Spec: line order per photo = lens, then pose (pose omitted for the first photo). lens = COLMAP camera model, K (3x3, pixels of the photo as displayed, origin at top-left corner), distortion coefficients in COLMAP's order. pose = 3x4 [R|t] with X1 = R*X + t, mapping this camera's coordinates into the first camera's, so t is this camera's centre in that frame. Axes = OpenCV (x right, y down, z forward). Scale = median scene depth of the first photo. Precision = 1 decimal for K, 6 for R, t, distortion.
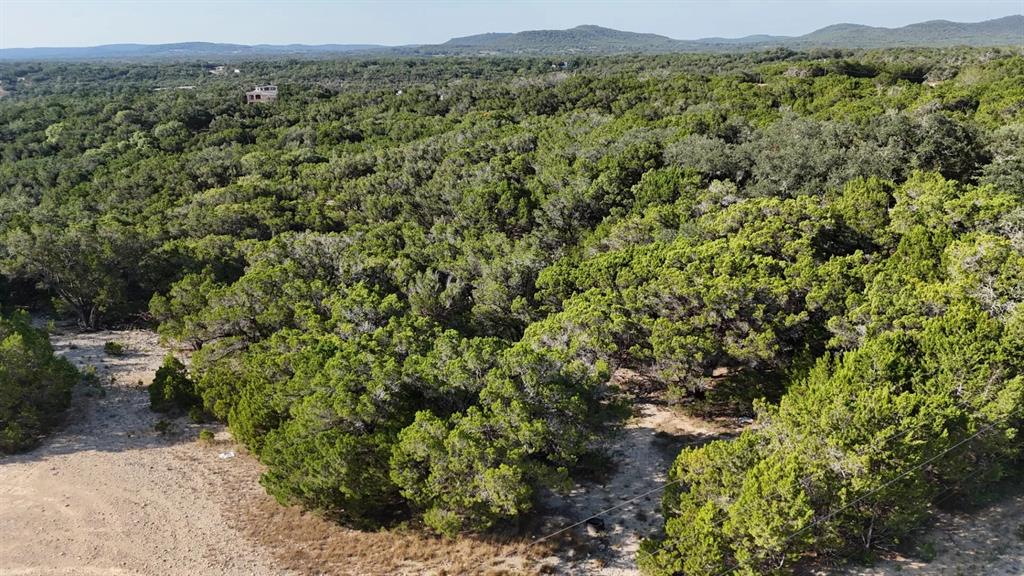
lens RADIAL K [[748.8, 0, 515.5], [0, 748.8, 288.8], [0, 0, 1]] dist [0.079279, -0.087163]
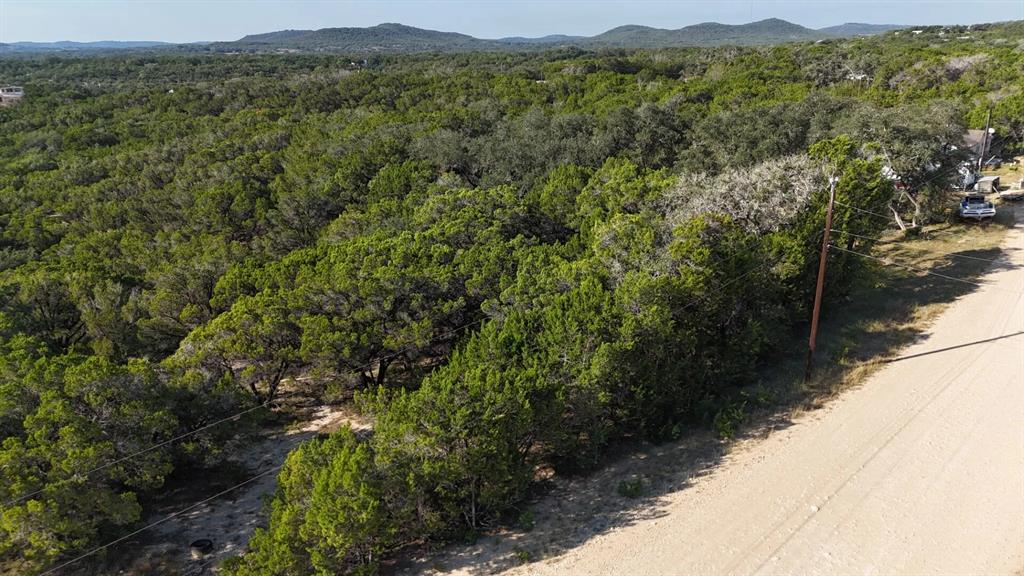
lens RADIAL K [[748.3, 0, 516.3], [0, 748.3, 287.1], [0, 0, 1]] dist [0.091165, -0.107503]
pose [[0.970348, -0.073703, 0.230203, 0.036827], [0.073808, 0.997239, 0.008169, 0.002287], [-0.230169, 0.009063, 0.973108, 0.000832]]
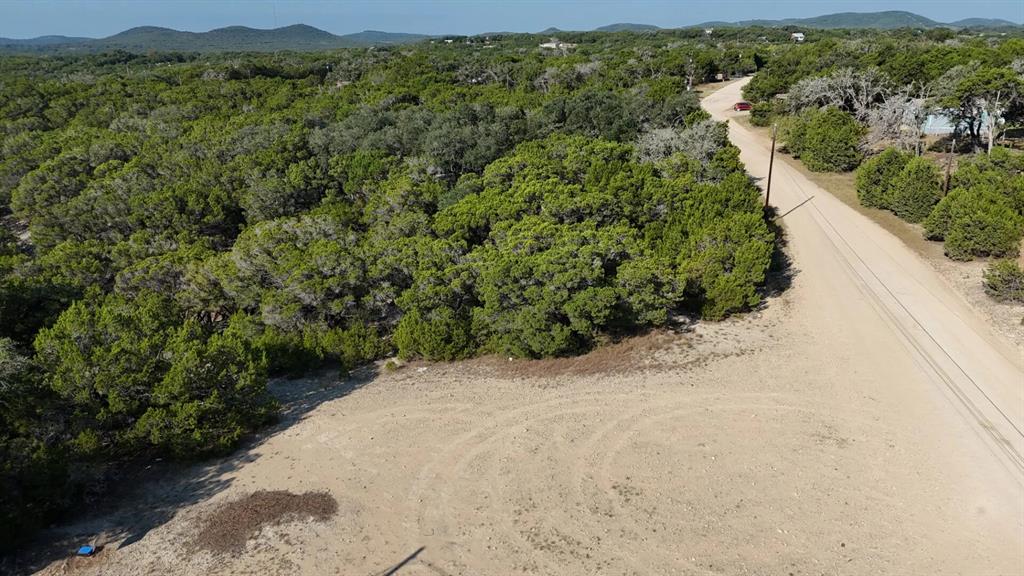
lens RADIAL K [[748.8, 0, 515.5], [0, 748.8, 288.8], [0, 0, 1]] dist [0.079279, -0.087163]
pose [[0.681131, -0.220392, 0.698204, -0.176457], [0.223088, 0.970746, 0.088789, 0.000745], [-0.697347, 0.095284, 0.710372, -0.007217]]
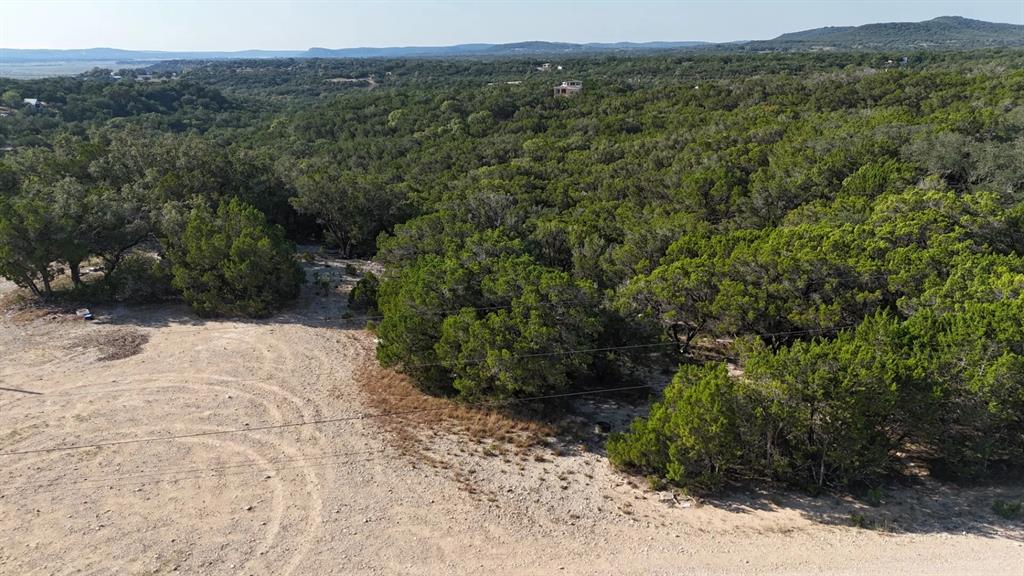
lens RADIAL K [[748.8, 0, 515.5], [0, 748.8, 288.8], [0, 0, 1]] dist [0.079279, -0.087163]
pose [[0.919262, 0.119209, -0.375162, 0.051786], [-0.117873, 0.992672, 0.026602, 0.009745], [0.375584, 0.019767, 0.926577, -0.023238]]
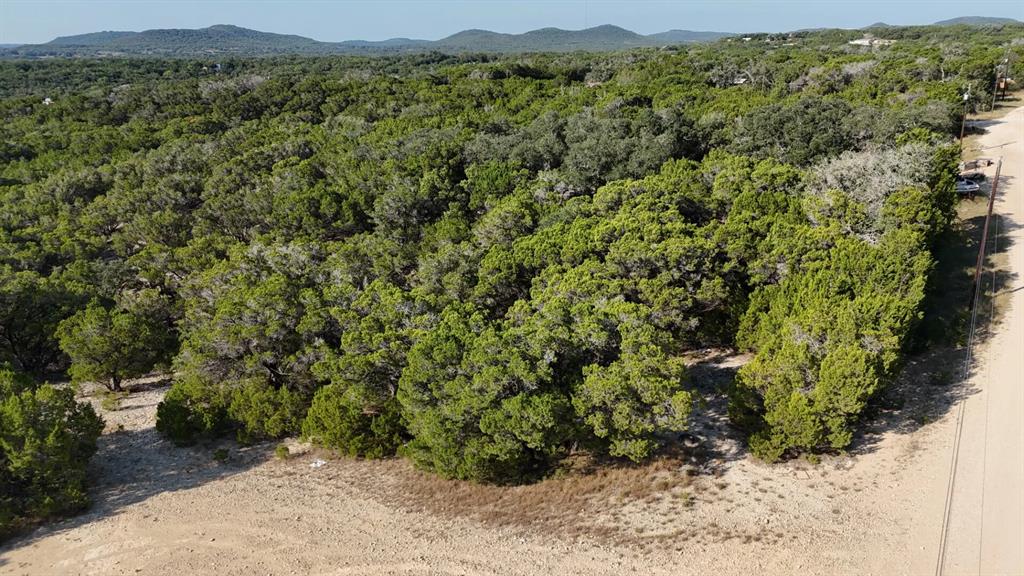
lens RADIAL K [[748.8, 0, 515.5], [0, 748.8, 288.8], [0, 0, 1]] dist [0.079279, -0.087163]
pose [[0.903975, -0.128666, 0.407768, -0.080550], [0.129782, 0.991226, 0.025056, -0.000148], [-0.407414, 0.030270, 0.912742, -0.003880]]
